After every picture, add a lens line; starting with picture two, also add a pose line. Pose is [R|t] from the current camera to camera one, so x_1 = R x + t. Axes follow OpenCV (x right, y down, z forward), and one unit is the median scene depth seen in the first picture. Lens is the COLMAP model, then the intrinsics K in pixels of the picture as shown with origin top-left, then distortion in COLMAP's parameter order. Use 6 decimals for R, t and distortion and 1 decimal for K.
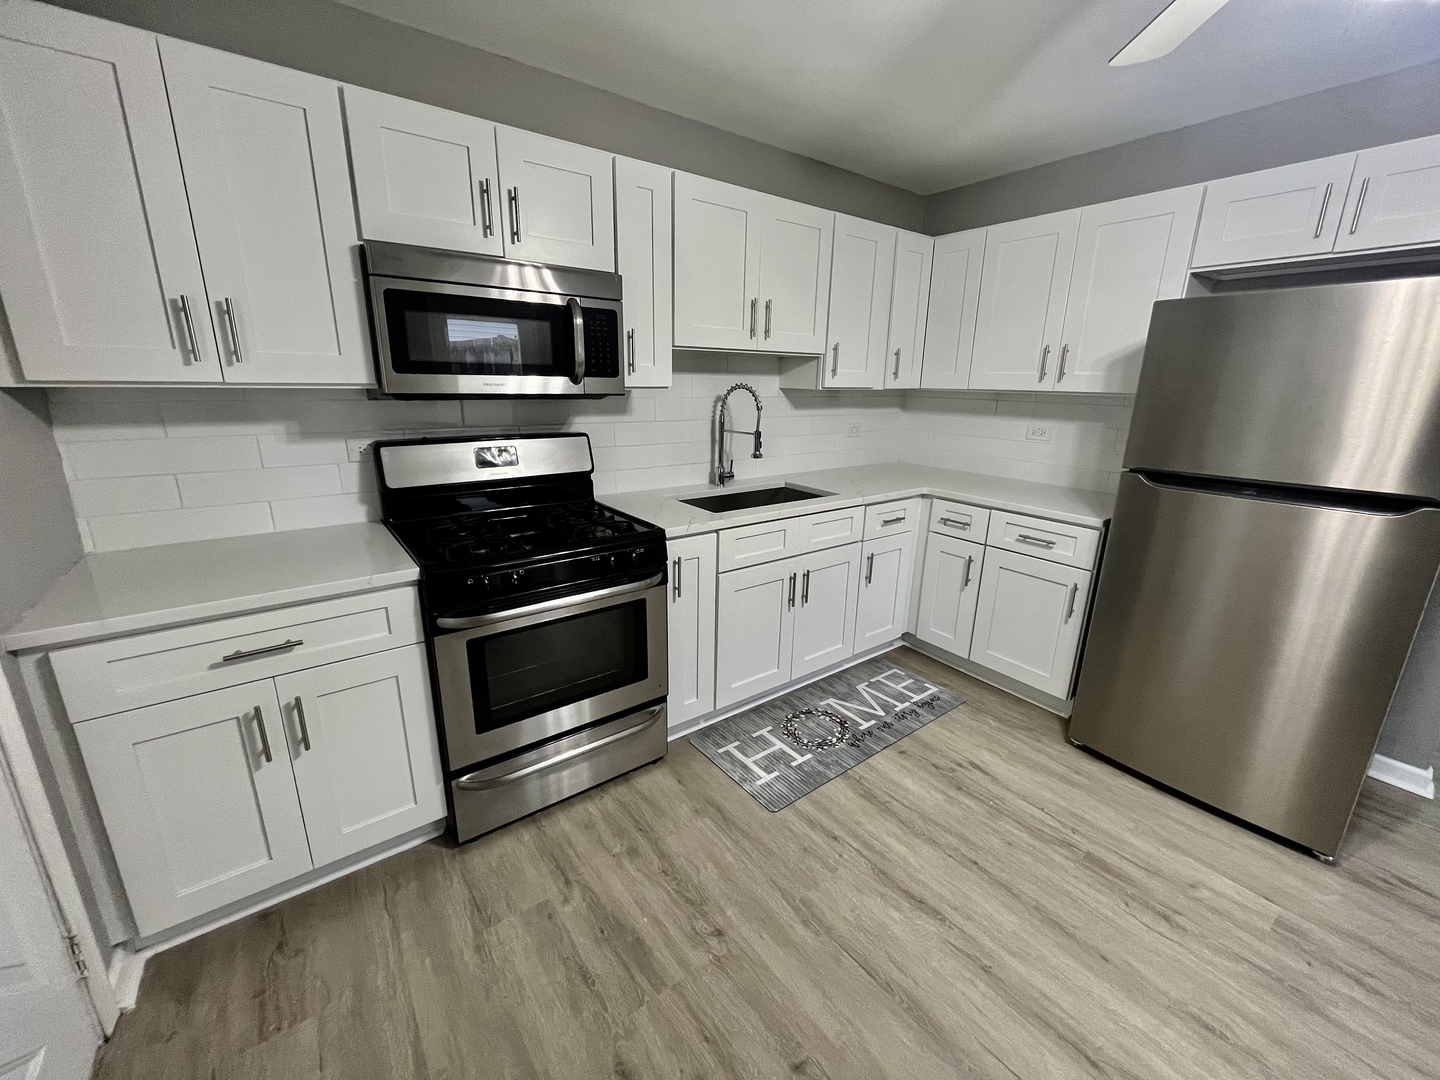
lens RADIAL K [[579.2, 0, 716.8], [0, 579.2, 527.4], [0, 0, 1]] dist [-0.000180, -0.000551]
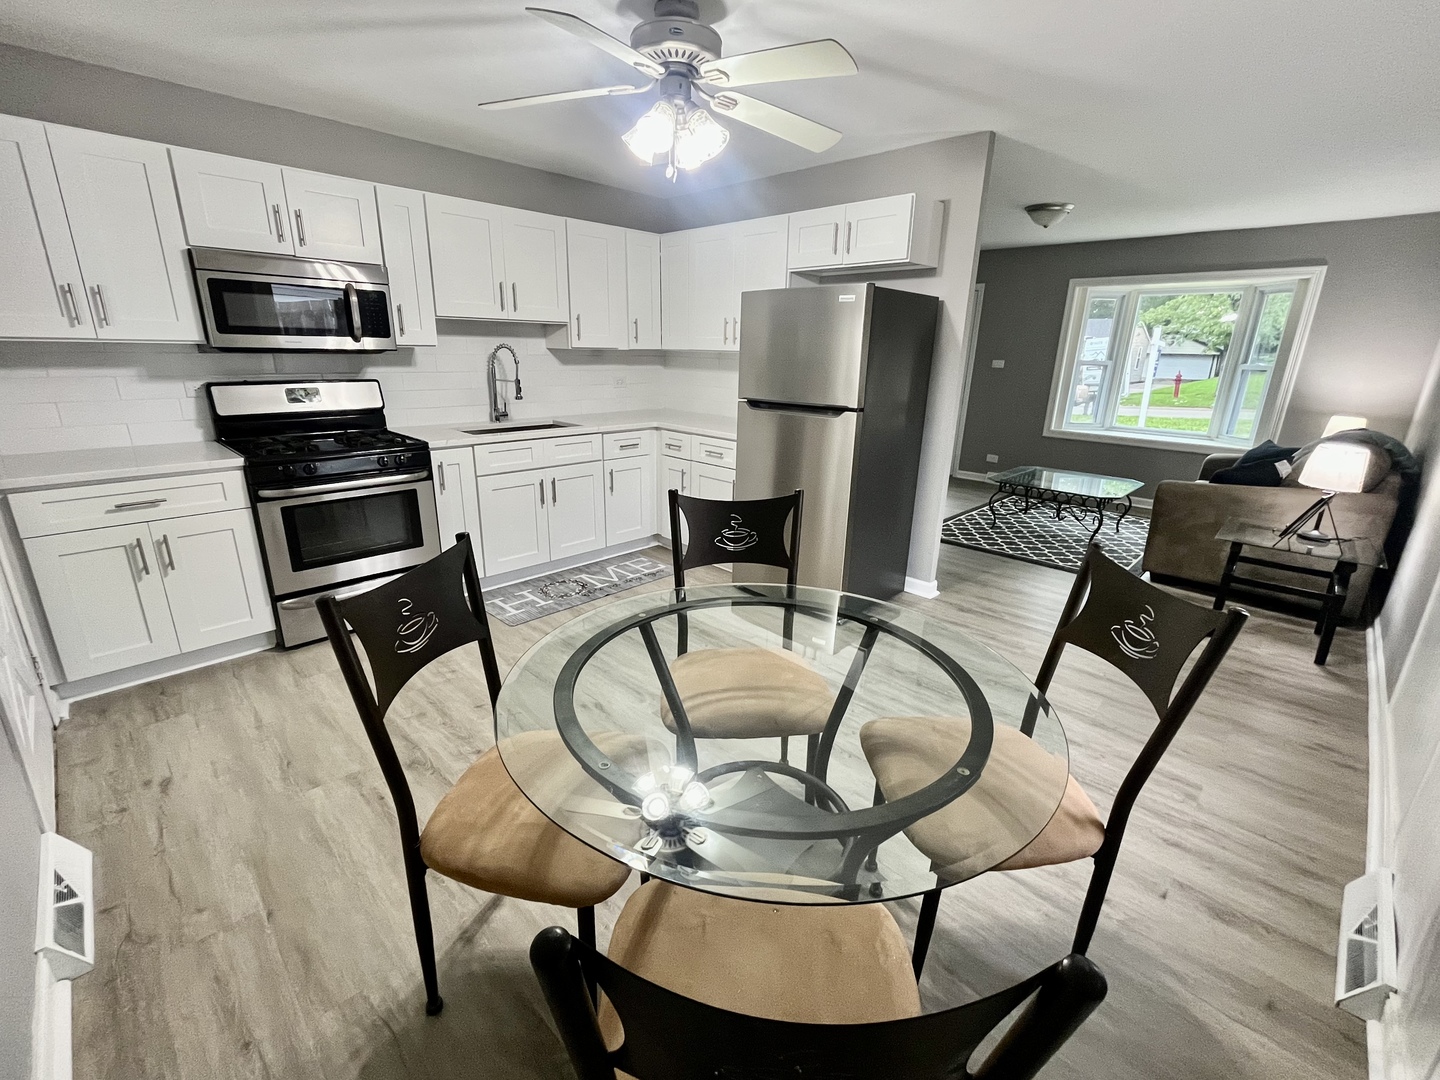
lens RADIAL K [[627.9, 0, 719.8], [0, 627.9, 532.0], [0, 0, 1]] dist [0.000789, -0.000785]
pose [[0.988149, -0.039570, 0.148307, 0.399161], [0.034131, 0.998654, 0.039043, 0.195649], [-0.149652, -0.033518, 0.988170, -0.702454]]
